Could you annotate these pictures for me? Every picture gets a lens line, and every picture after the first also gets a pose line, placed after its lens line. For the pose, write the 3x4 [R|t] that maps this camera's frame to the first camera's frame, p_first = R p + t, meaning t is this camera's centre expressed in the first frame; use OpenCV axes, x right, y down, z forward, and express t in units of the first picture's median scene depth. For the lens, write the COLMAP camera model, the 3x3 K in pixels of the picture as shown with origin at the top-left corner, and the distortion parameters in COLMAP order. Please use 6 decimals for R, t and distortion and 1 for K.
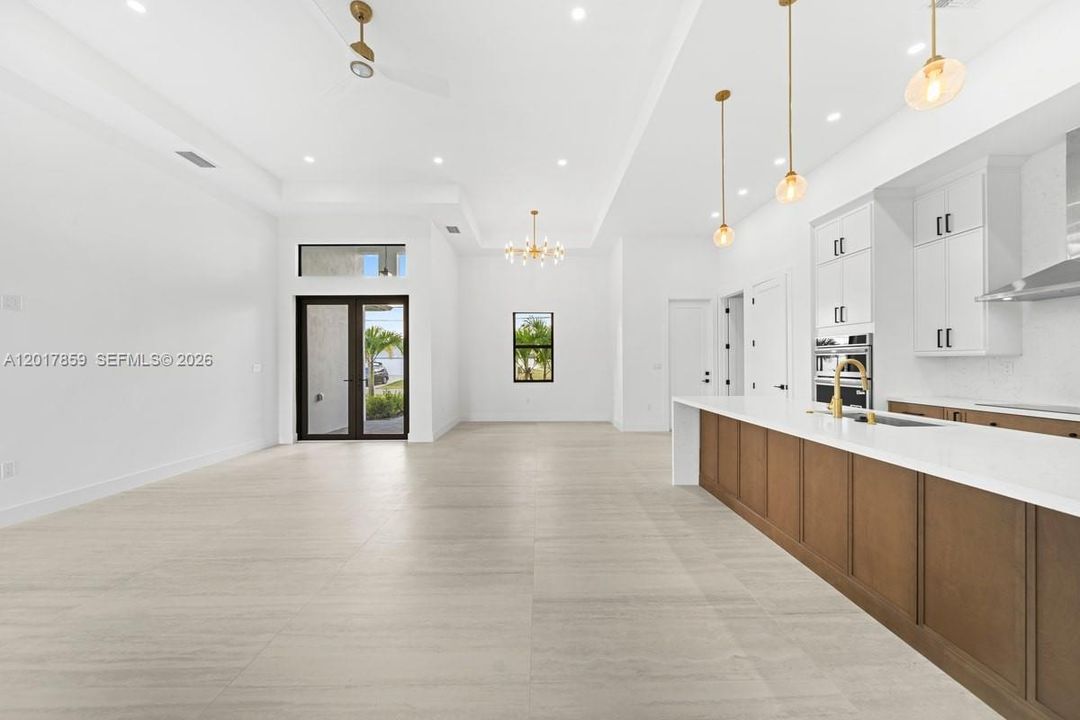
lens RADIAL K [[381.9, 0, 541.0], [0, 381.9, 363.4], [0, 0, 1]] dist [-0.002481, 0.000218]
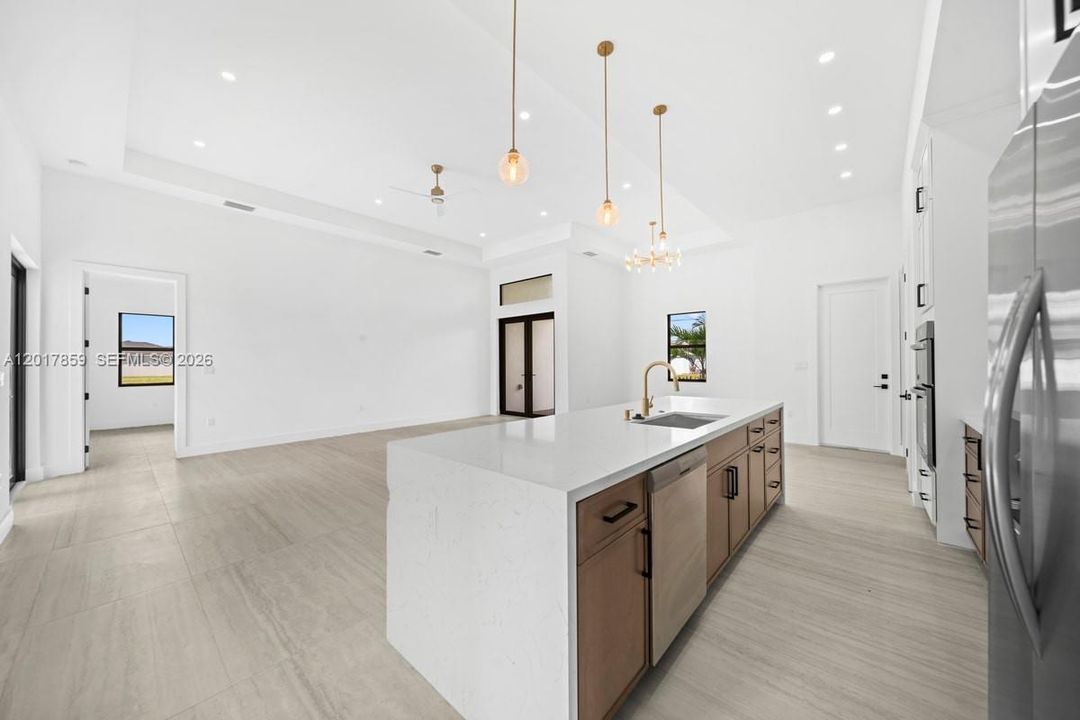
lens RADIAL K [[377.7, 0, 552.7], [0, 377.7, 360.8], [0, 0, 1]] dist [0.000634, -0.000152]
pose [[0.750736, -0.003702, -0.660592, 0.507074], [0.002027, 0.999993, -0.003300, -0.004046], [0.660599, 0.001138, 0.750738, 0.008838]]
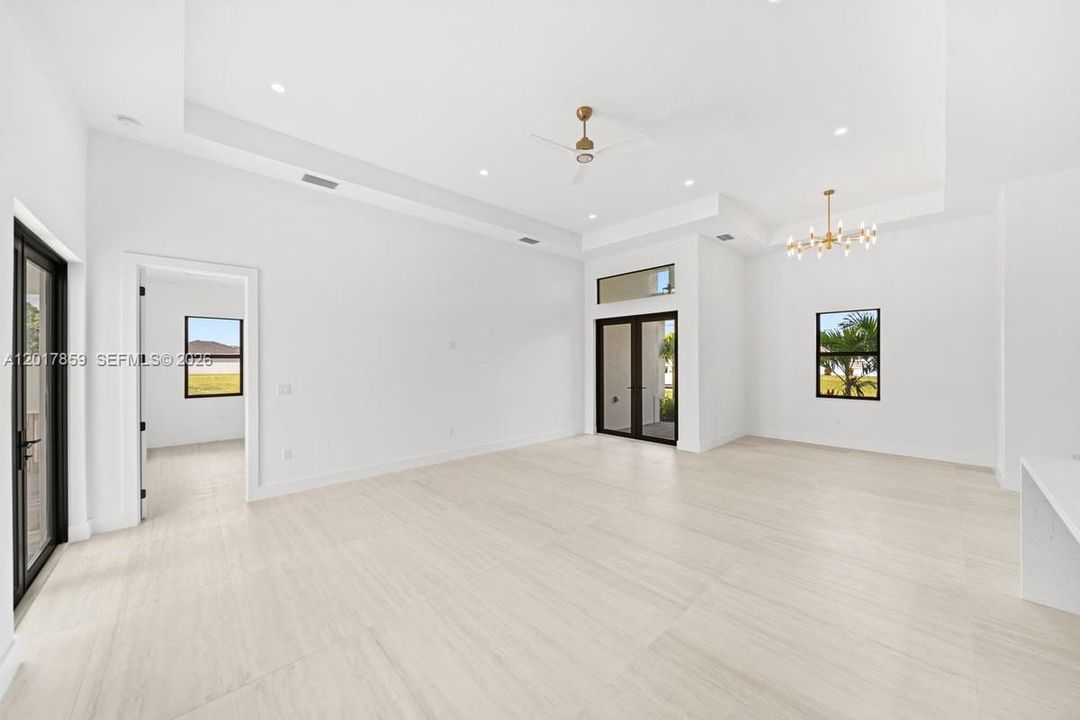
lens RADIAL K [[377.7, 0, 549.7], [0, 377.7, 360.1], [0, 0, 1]] dist [0.000634, -0.000152]
pose [[0.685689, 0.001898, -0.727892, 0.171489], [-0.000782, 0.999998, 0.001871, -0.042524], [0.727894, -0.000714, 0.685689, 0.018205]]
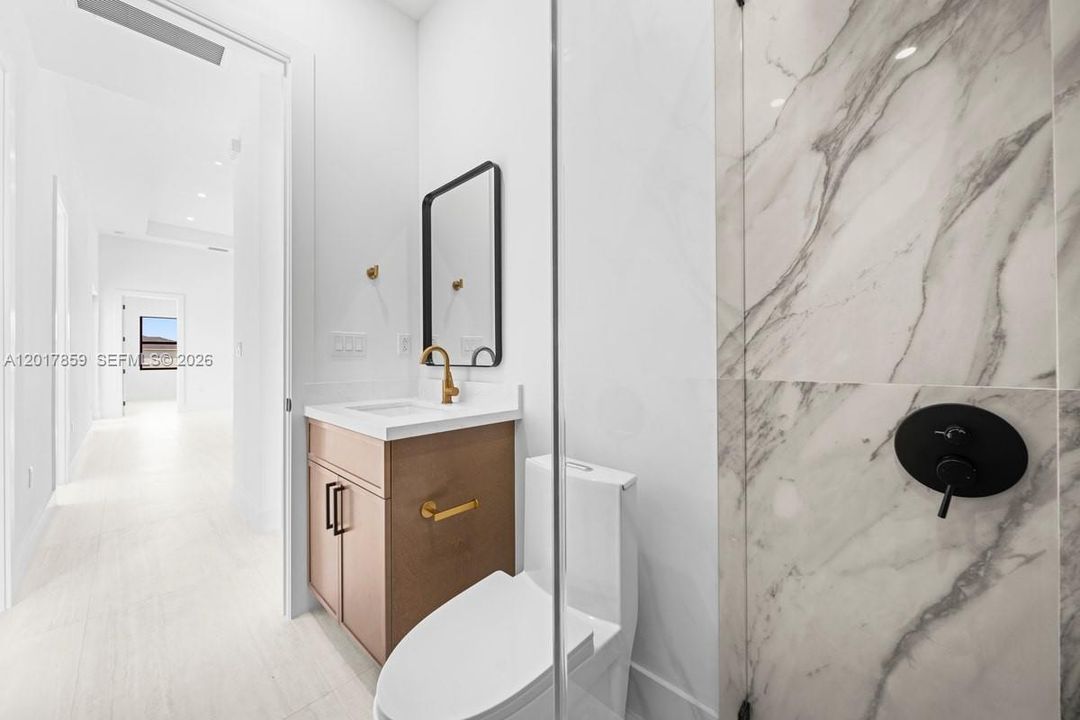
lens RADIAL K [[381.9, 0, 539.8], [0, 381.9, 354.6], [0, 0, 1]] dist [-0.002481, 0.000218]
pose [[0.722790, -0.002244, -0.691064, 1.139997], [-0.004075, 0.999964, -0.007509, 0.009249], [0.691055, 0.008244, 0.722755, 0.001628]]
